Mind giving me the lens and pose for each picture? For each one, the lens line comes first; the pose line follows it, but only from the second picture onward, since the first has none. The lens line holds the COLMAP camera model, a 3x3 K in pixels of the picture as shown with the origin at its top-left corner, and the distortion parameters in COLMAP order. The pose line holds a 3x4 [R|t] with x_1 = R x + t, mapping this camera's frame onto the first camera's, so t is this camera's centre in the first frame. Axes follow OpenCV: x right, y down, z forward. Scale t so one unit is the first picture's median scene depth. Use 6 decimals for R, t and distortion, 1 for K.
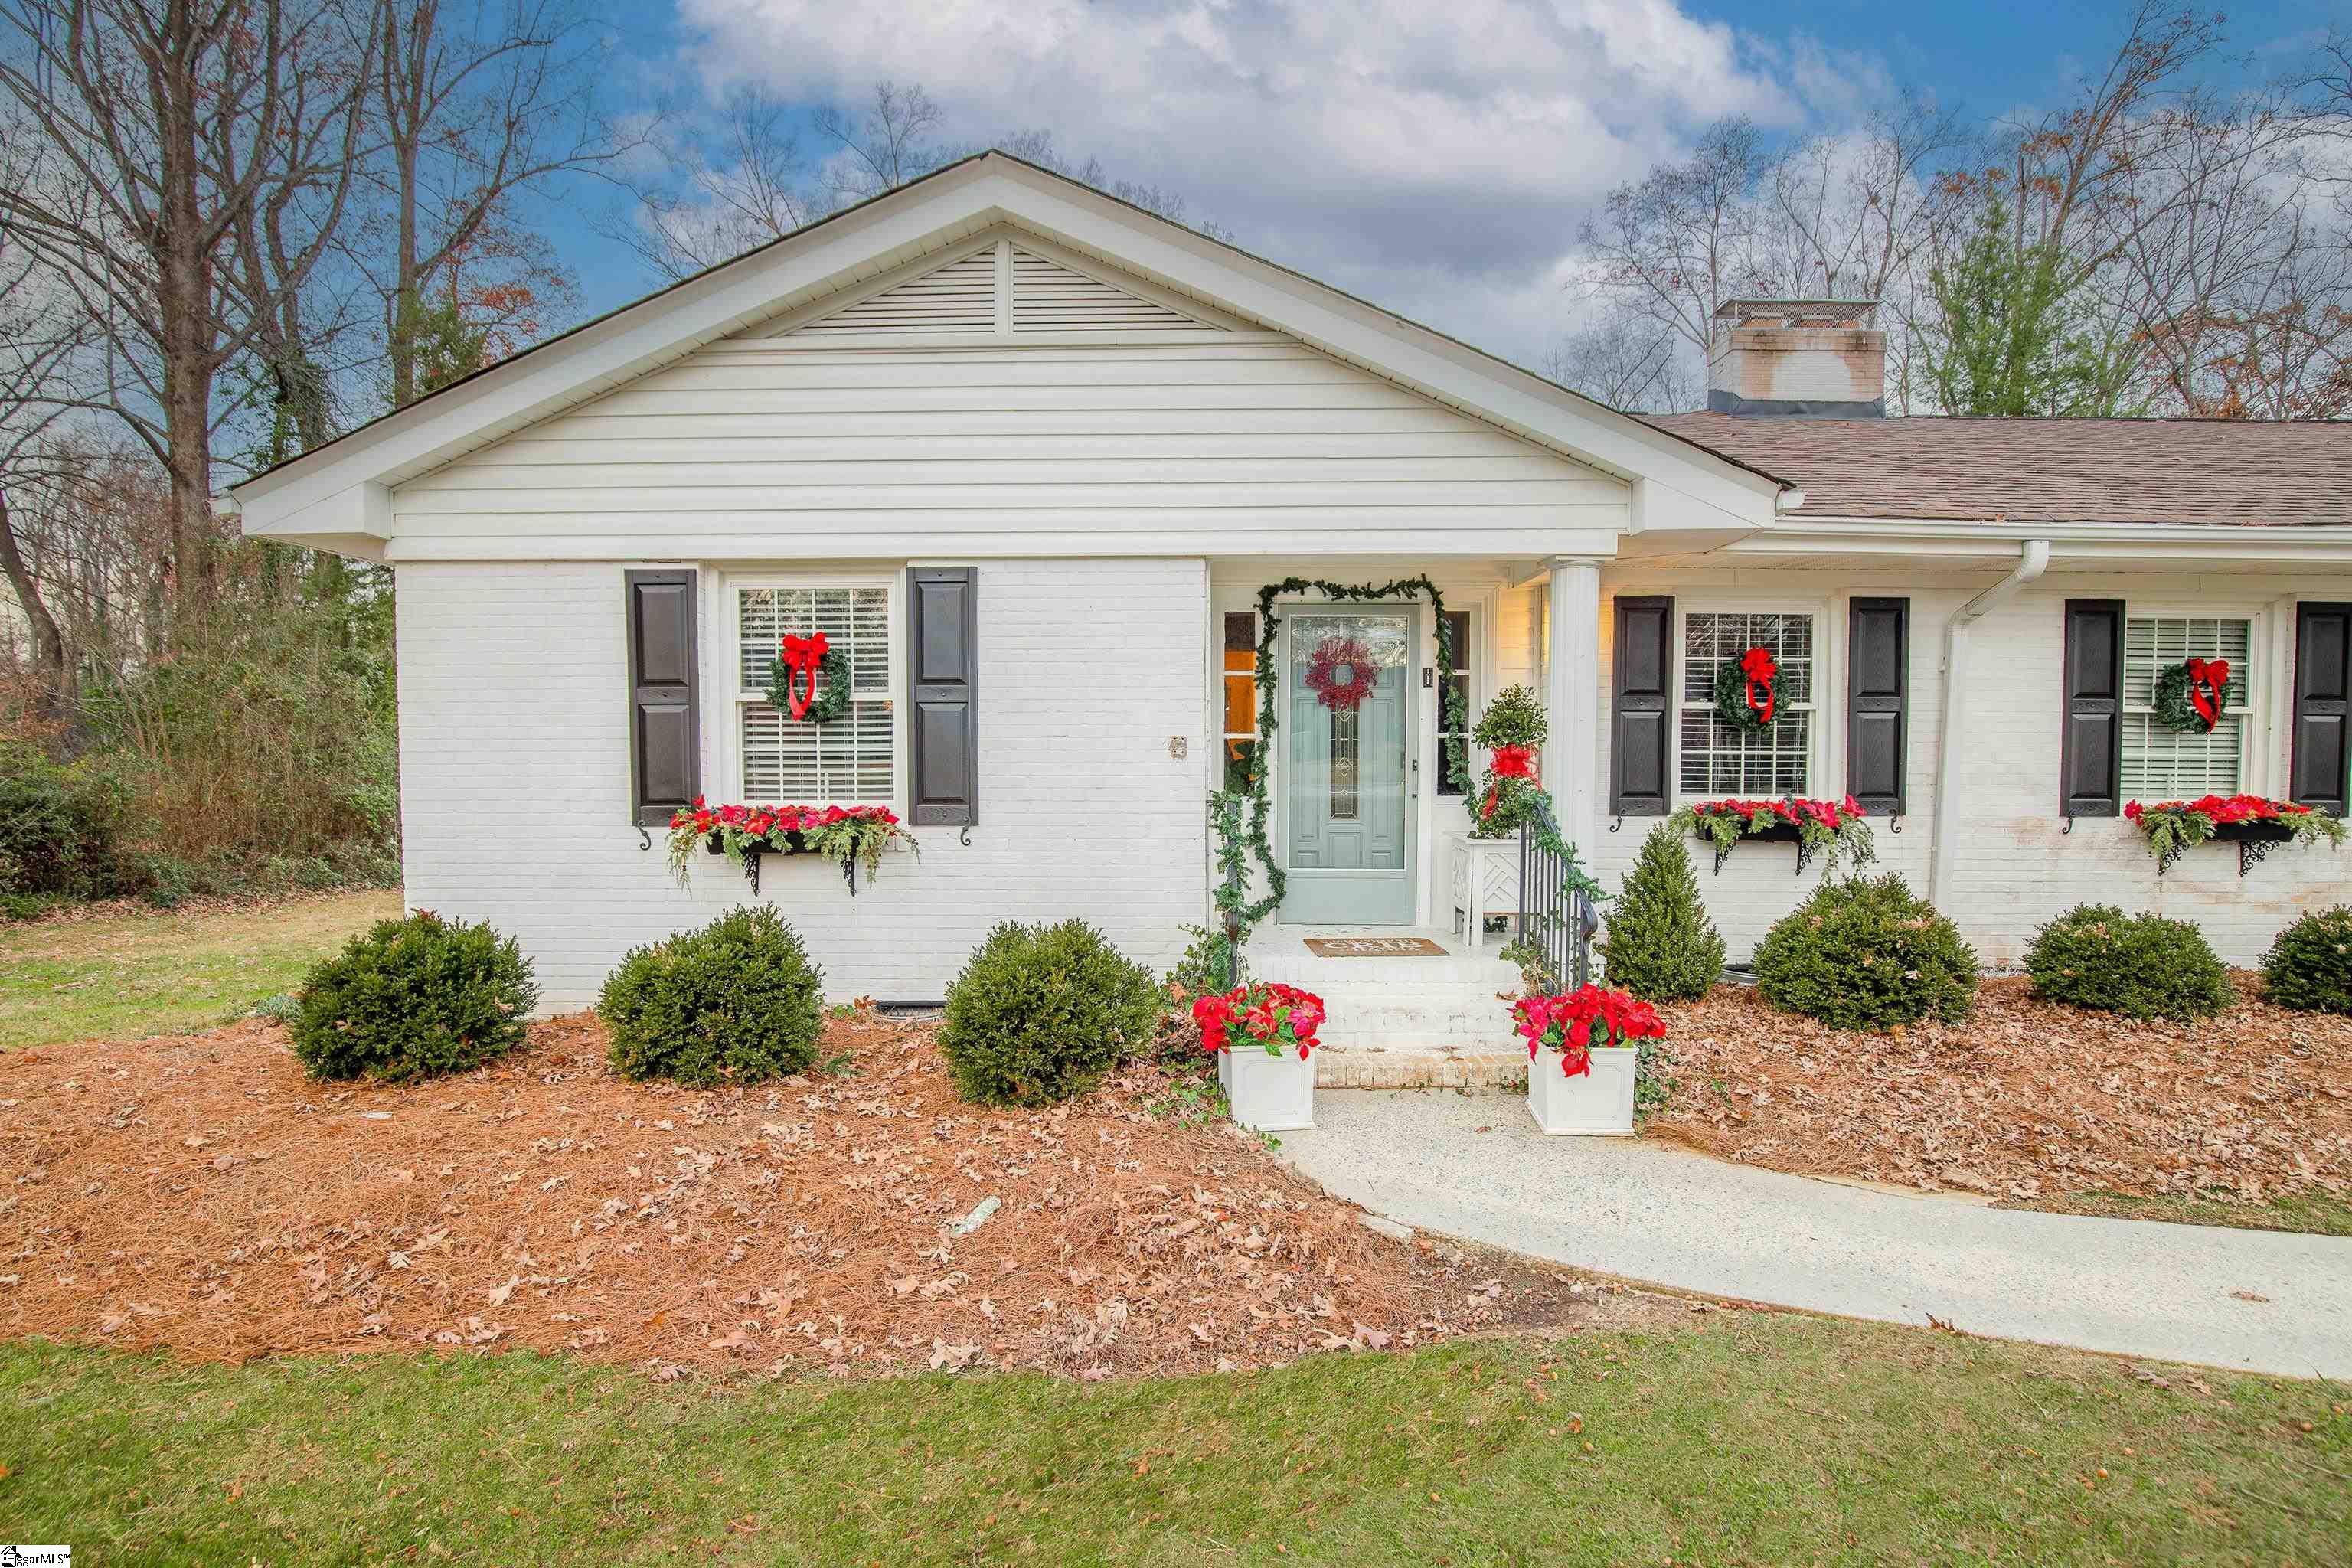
lens RADIAL K [[1038.5, 0, 1183.2], [0, 1038.5, 813.1], [0, 0, 1]] dist [-0.028708, -0.000202]
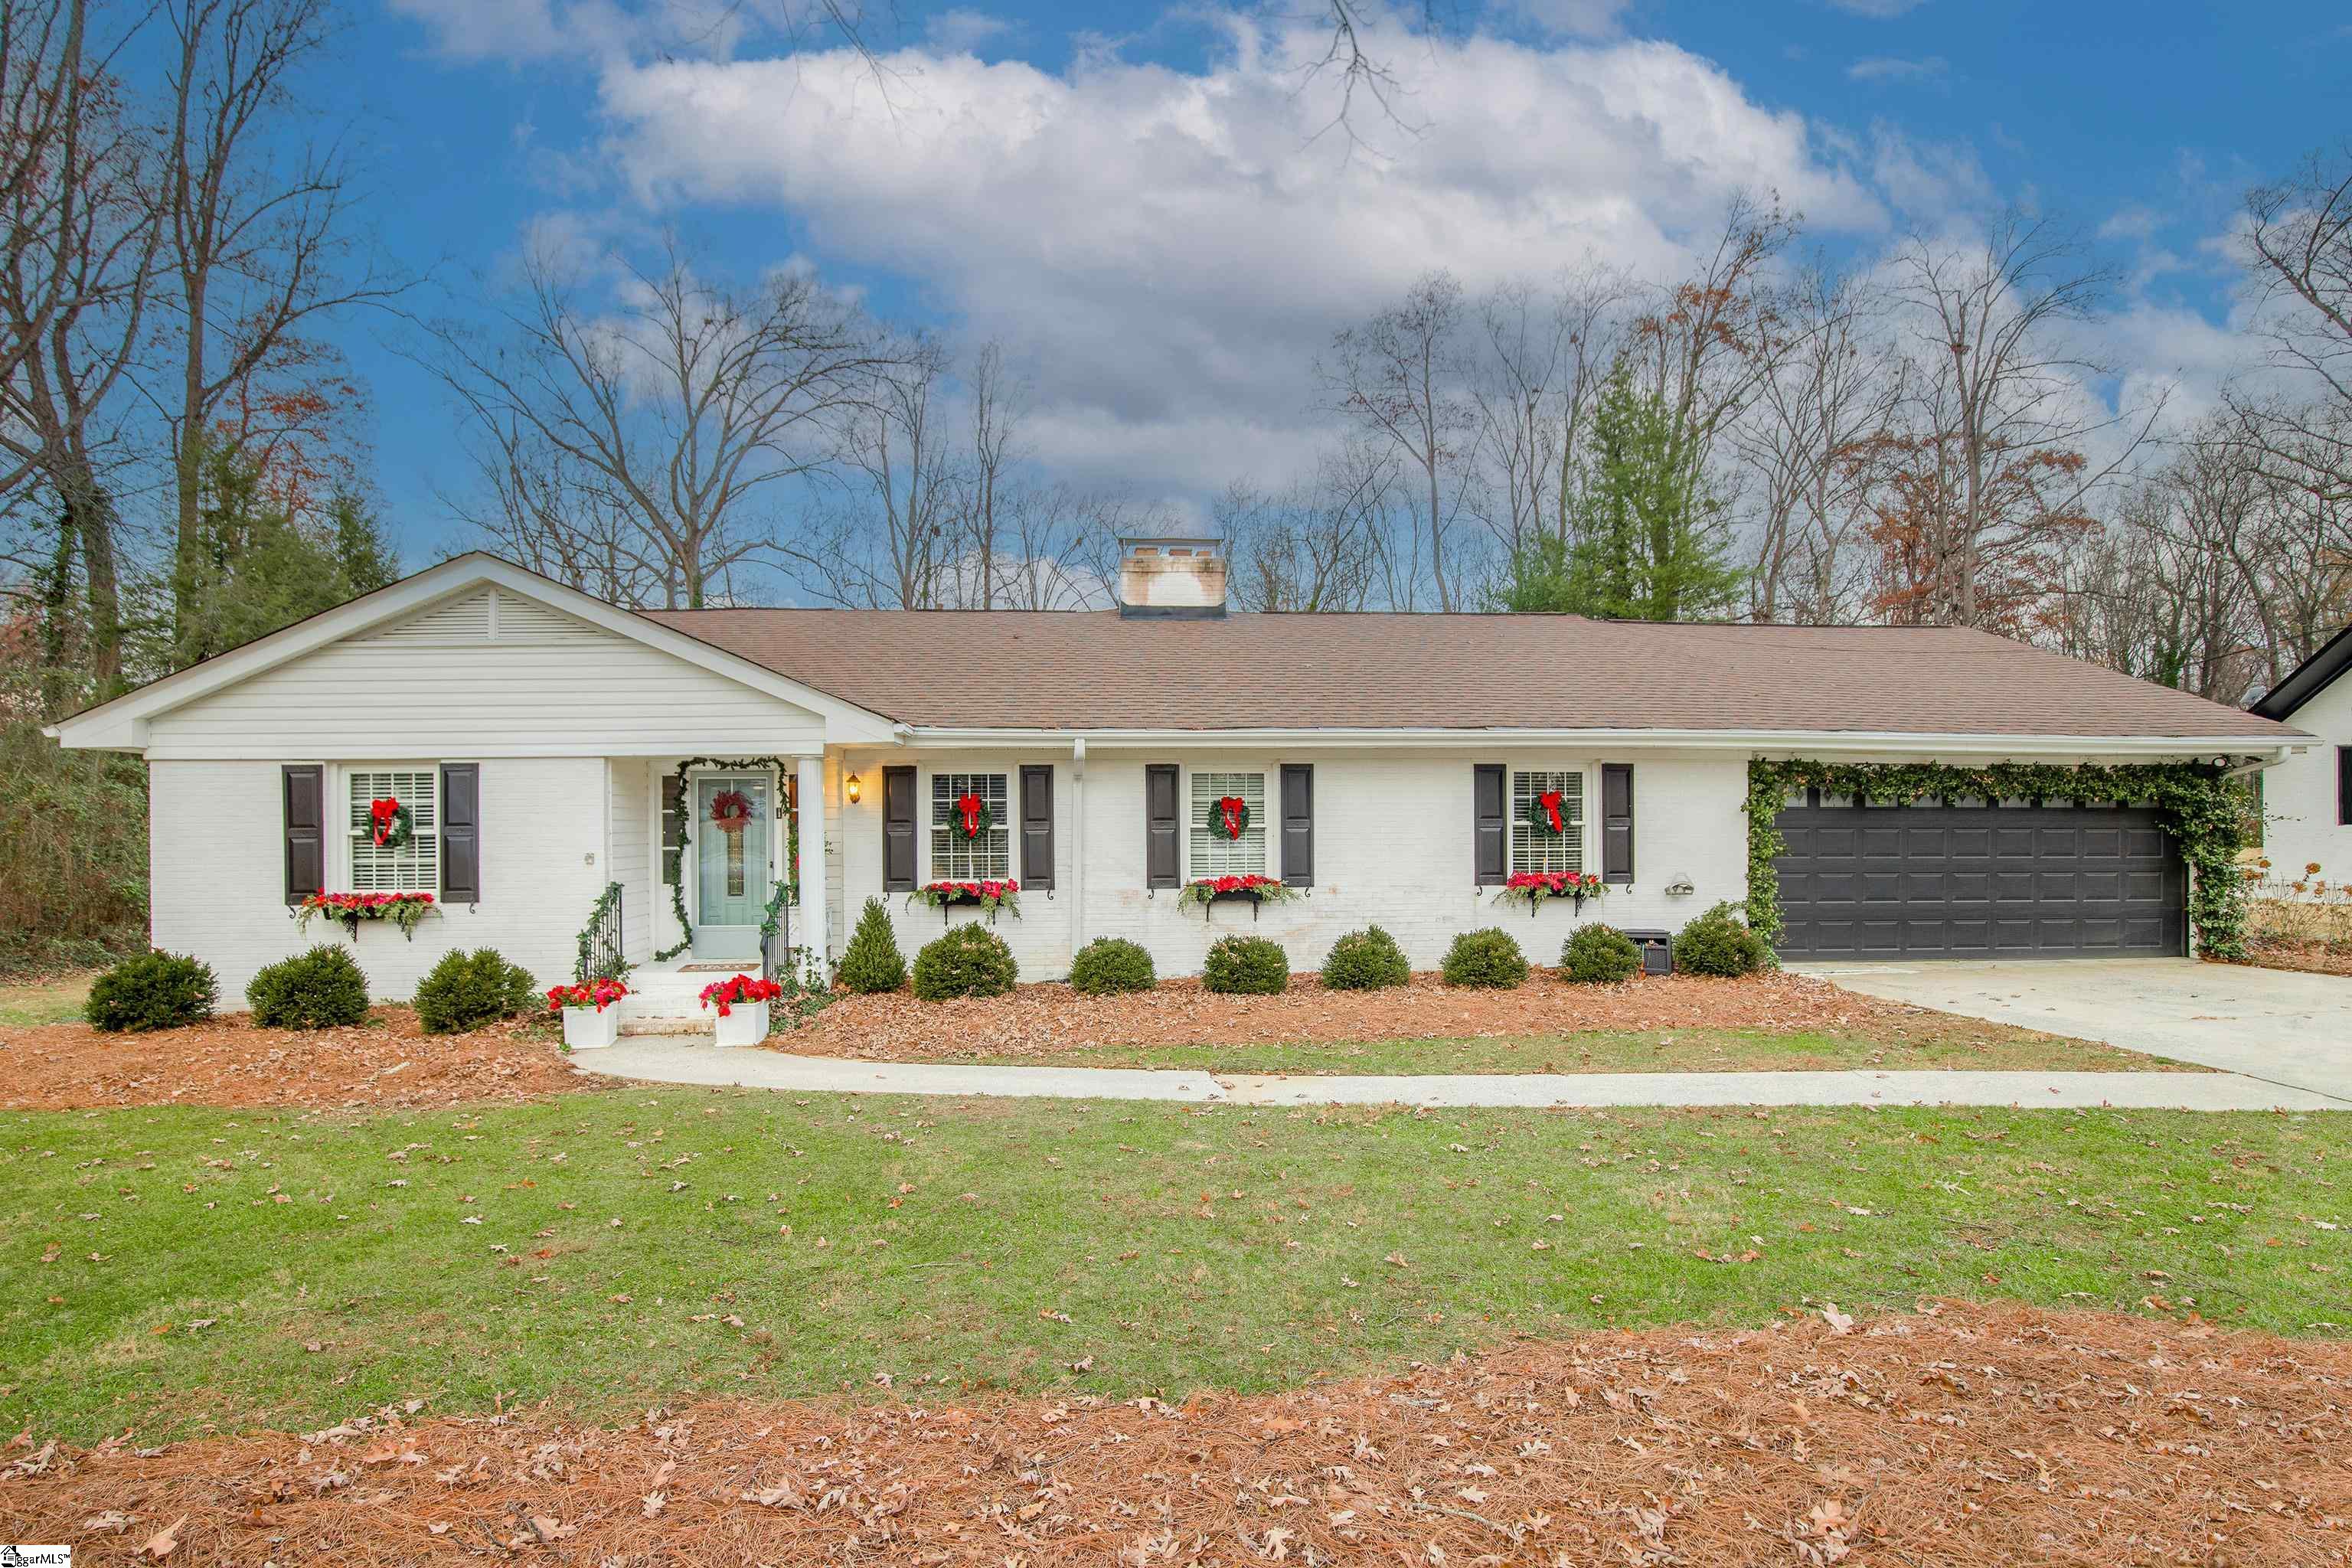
lens RADIAL K [[1079.4, 0, 1136.8], [0, 1079.4, 838.3], [0, 0, 1]] dist [-0.029993, 0.001225]
pose [[0.996725, -0.010900, 0.080128, 0.792392], [0.014761, 0.998750, -0.047749, 0.006350], [-0.079507, 0.048776, 0.995640, -0.956946]]
